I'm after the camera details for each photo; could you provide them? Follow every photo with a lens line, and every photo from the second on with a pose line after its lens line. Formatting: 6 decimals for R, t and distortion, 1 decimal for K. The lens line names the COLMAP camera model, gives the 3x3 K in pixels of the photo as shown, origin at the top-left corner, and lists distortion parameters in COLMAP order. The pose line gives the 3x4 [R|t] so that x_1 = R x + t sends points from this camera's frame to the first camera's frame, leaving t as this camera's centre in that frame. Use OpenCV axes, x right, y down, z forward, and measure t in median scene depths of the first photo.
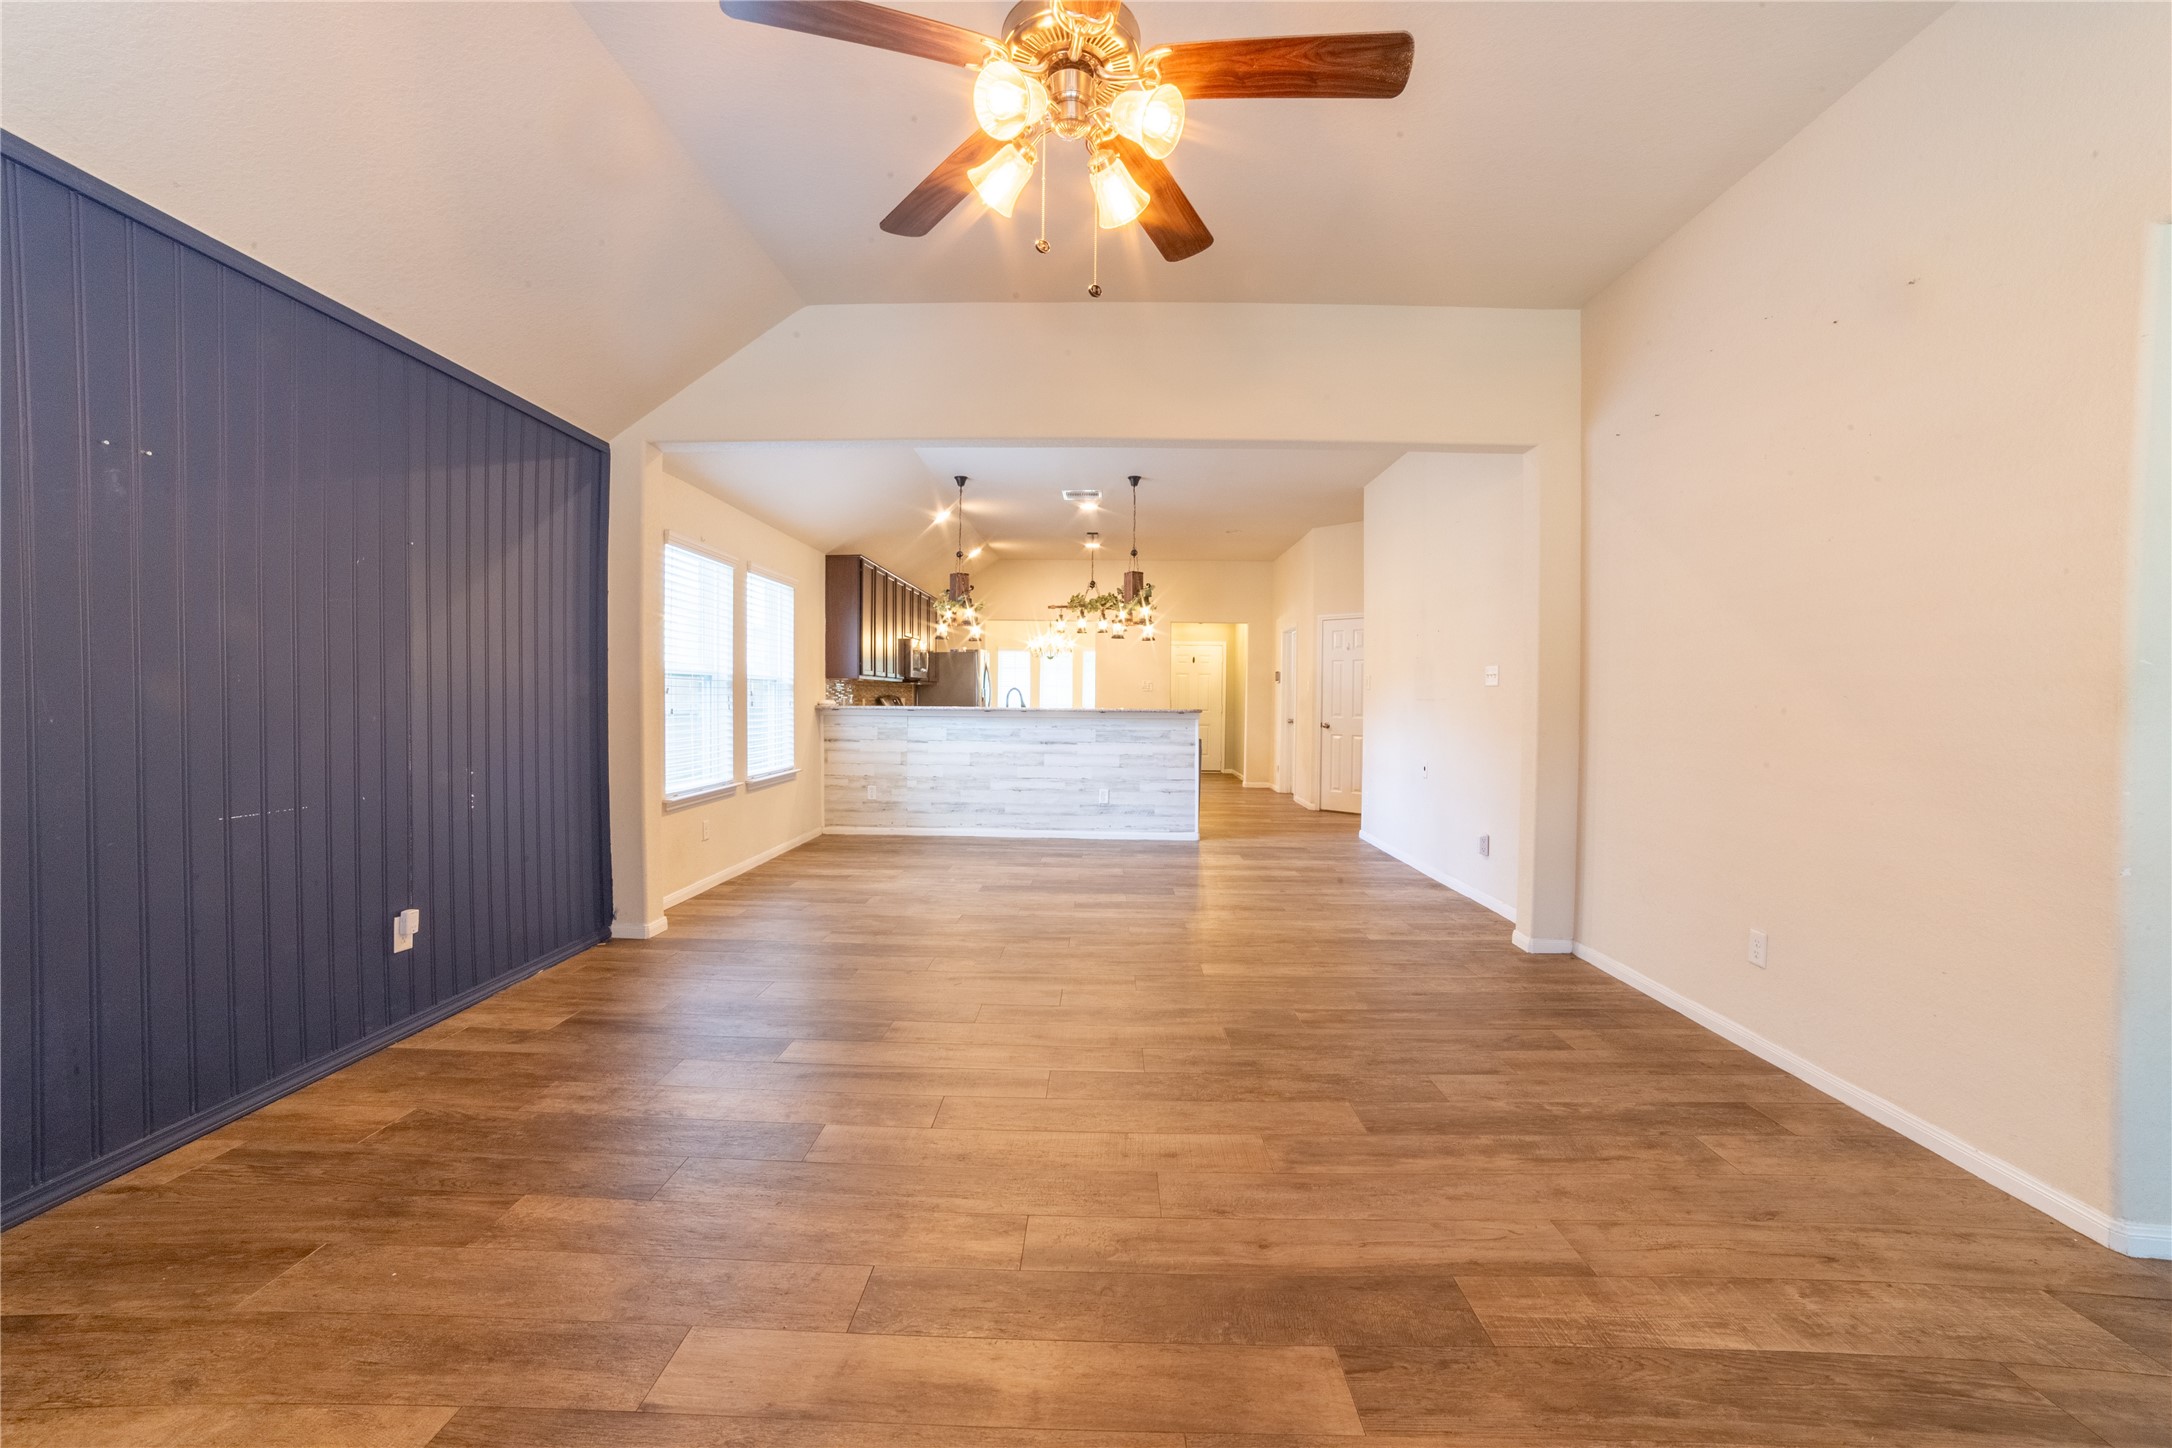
lens RADIAL K [[873.1, 0, 1084.2], [0, 873.1, 713.8], [0, 0, 1]] dist [-0.083394, 0.034357]
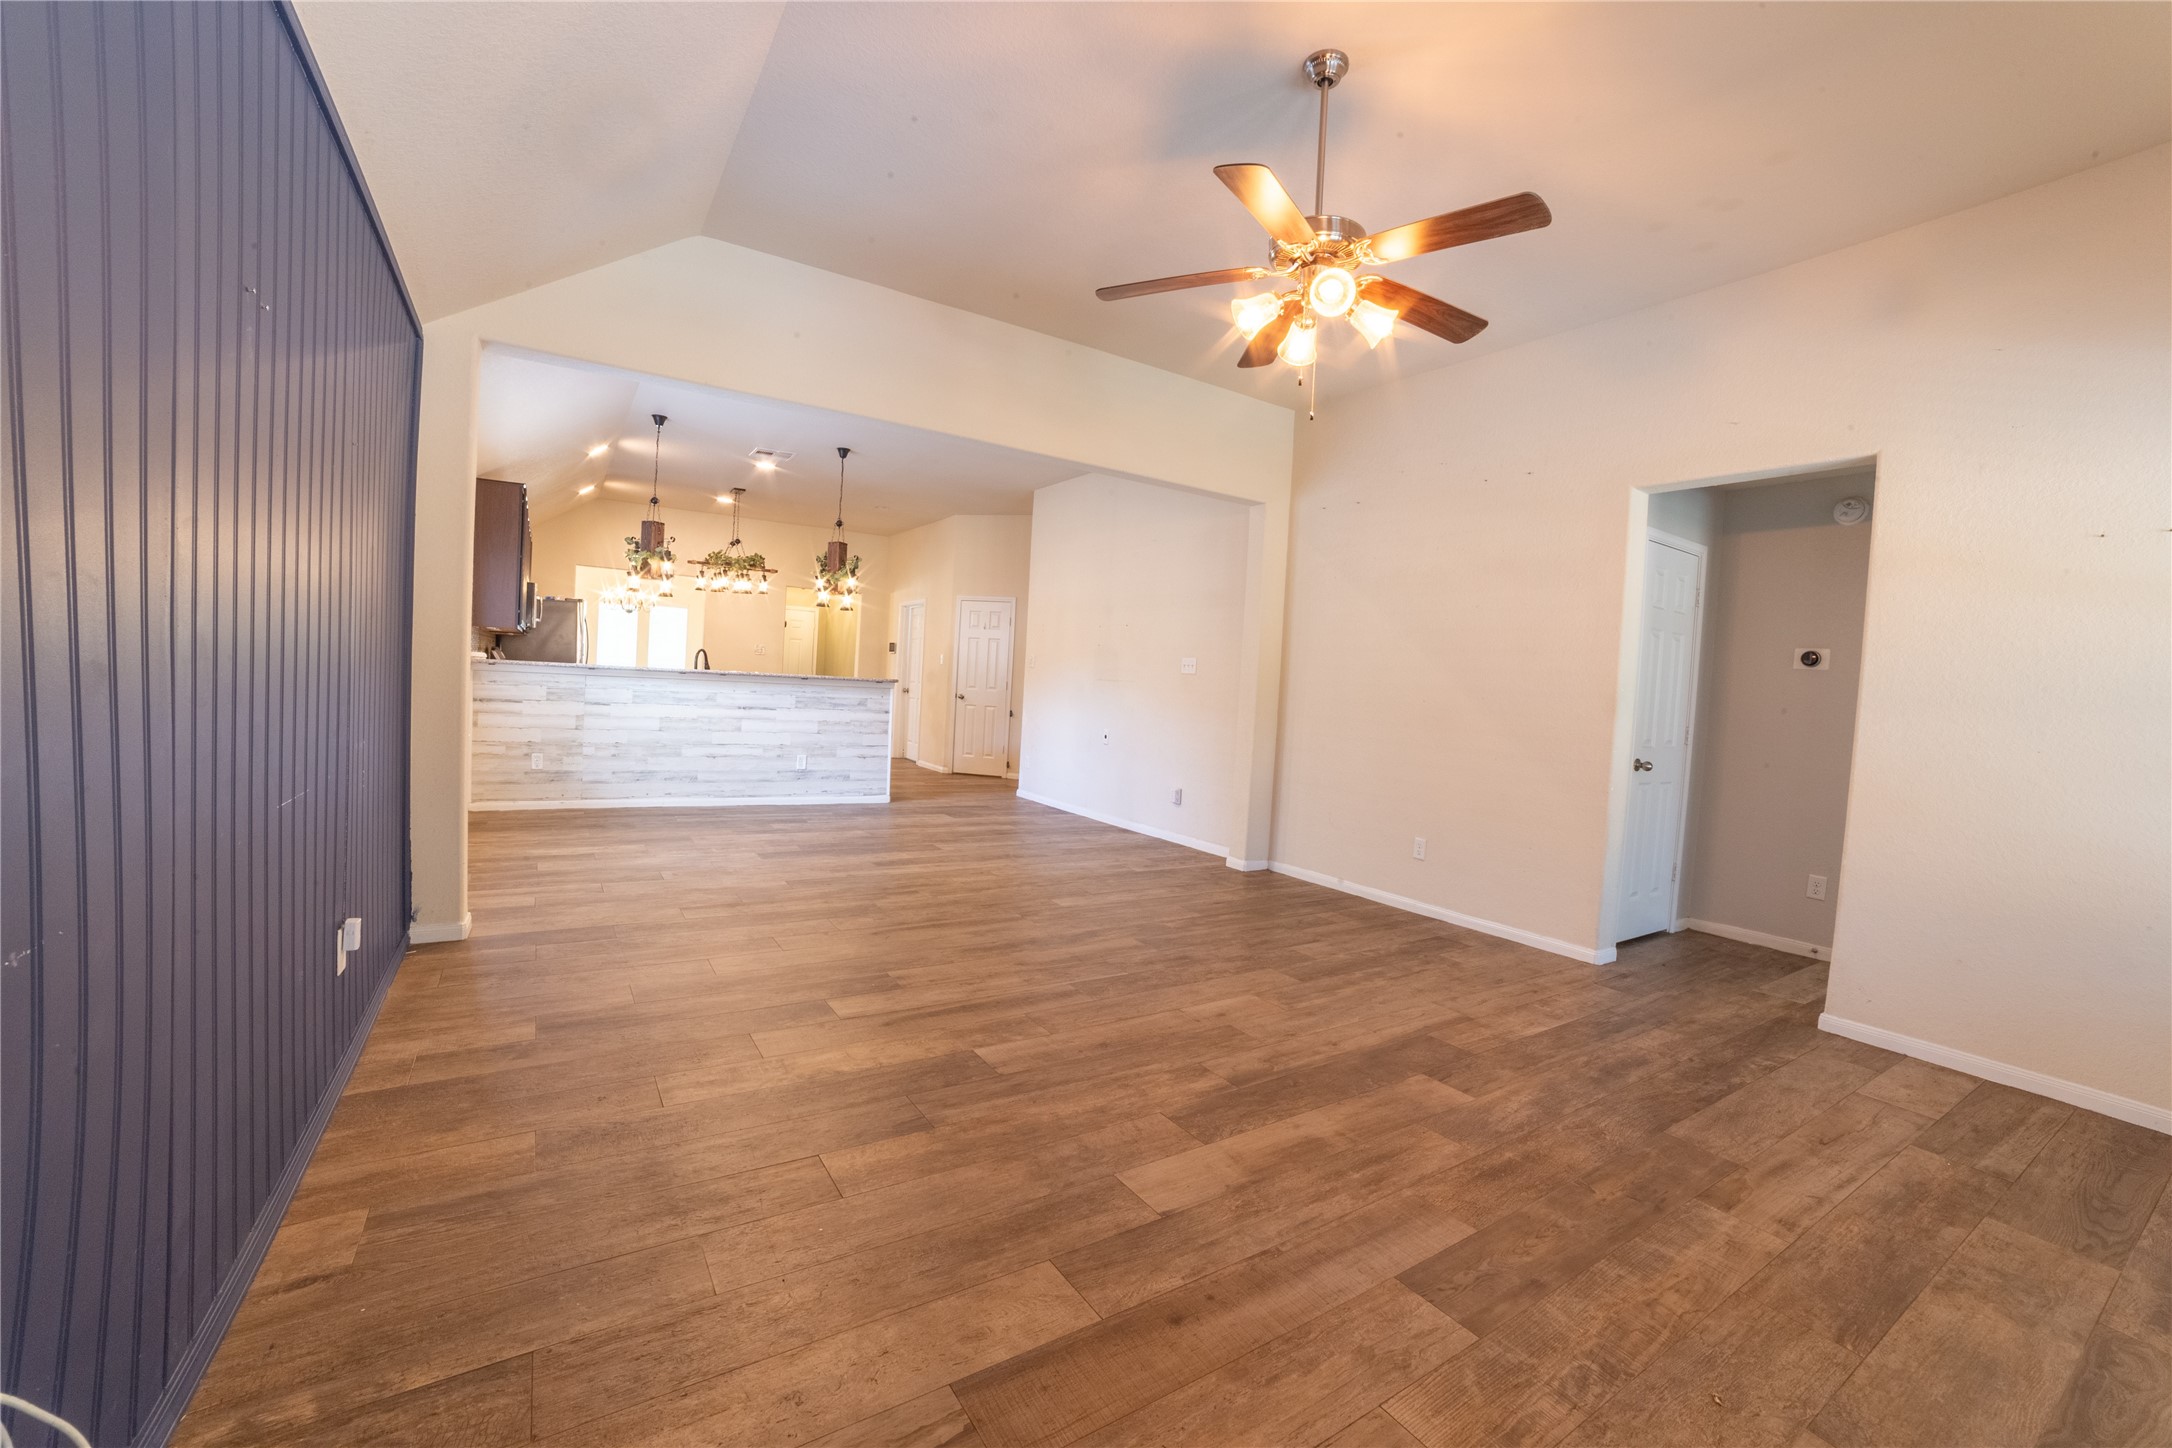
lens RADIAL K [[873.1, 0, 1084.2], [0, 873.1, 713.8], [0, 0, 1]] dist [-0.083394, 0.034357]
pose [[0.825865, 0.017436, 0.563598, -0.356267], [-0.040469, 0.998777, 0.028403, -0.003837], [-0.562414, -0.046265, 0.825560, -0.008955]]
